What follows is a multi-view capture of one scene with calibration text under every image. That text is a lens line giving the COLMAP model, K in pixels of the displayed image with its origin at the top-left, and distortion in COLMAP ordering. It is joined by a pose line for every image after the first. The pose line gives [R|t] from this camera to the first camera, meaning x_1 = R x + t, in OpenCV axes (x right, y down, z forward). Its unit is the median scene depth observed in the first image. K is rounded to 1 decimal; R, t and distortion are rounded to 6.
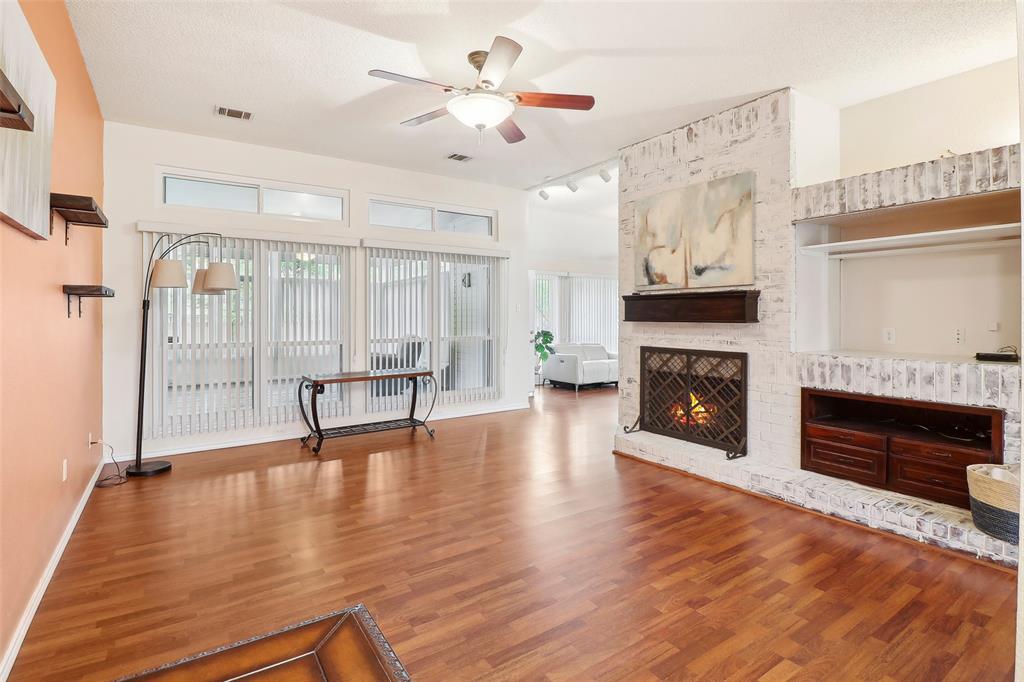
lens RADIAL K [[499.6, 0, 512.7], [0, 499.6, 305.7], [0, 0, 1]] dist [-0.002564, -0.000699]
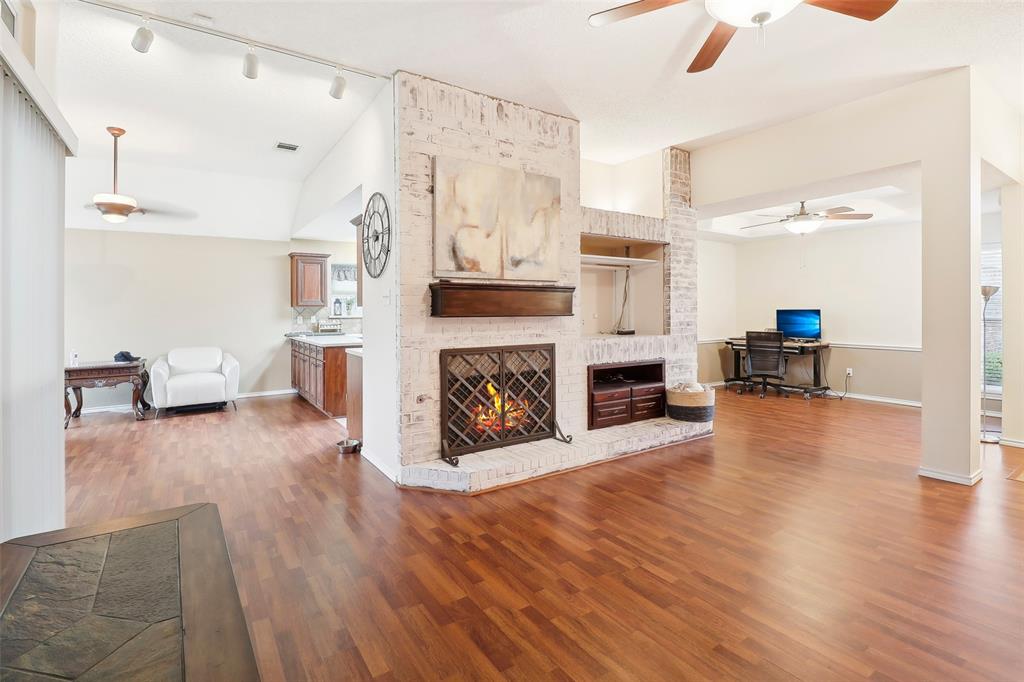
lens RADIAL K [[483.6, 0, 503.4], [0, 483.6, 307.7], [0, 0, 1]] dist [-0.001223, -0.008651]
pose [[0.007645, 0.007603, 0.999942, -0.552478], [-0.014654, 0.999865, -0.007490, 0.024241], [-0.999863, -0.014596, 0.007755, 1.033710]]
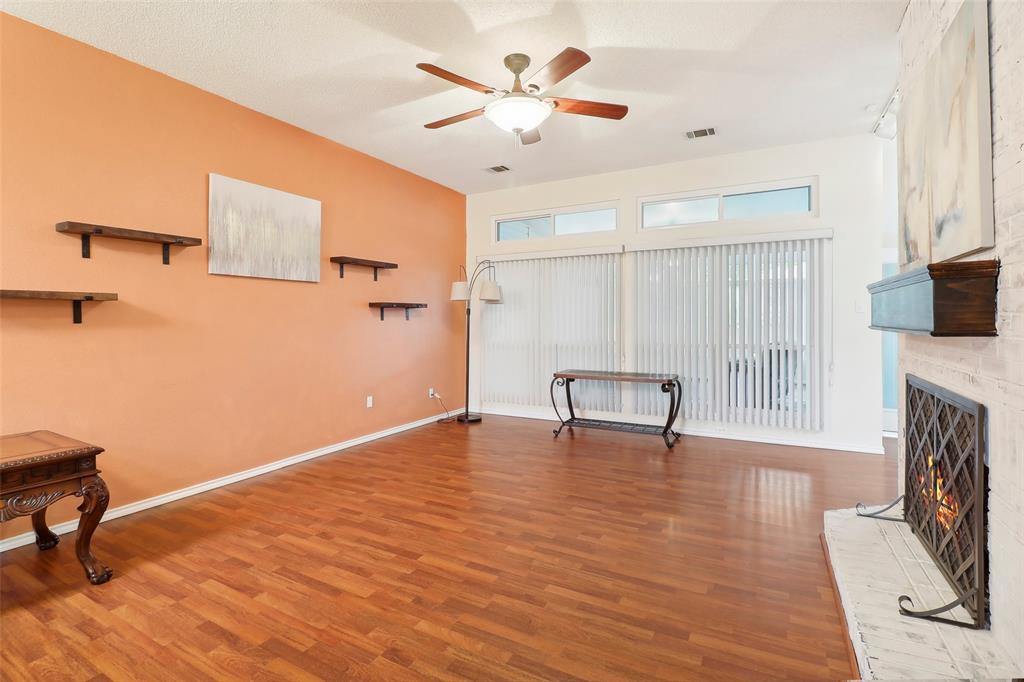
lens RADIAL K [[483.6, 0, 506.7], [0, 483.6, 319.1], [0, 0, 1]] dist [-0.001223, -0.008651]
pose [[0.453805, 0.001399, -0.891100, 0.611702], [0.019811, 0.999736, 0.011659, 0.005860], [0.890881, -0.022944, 0.453657, 0.413001]]
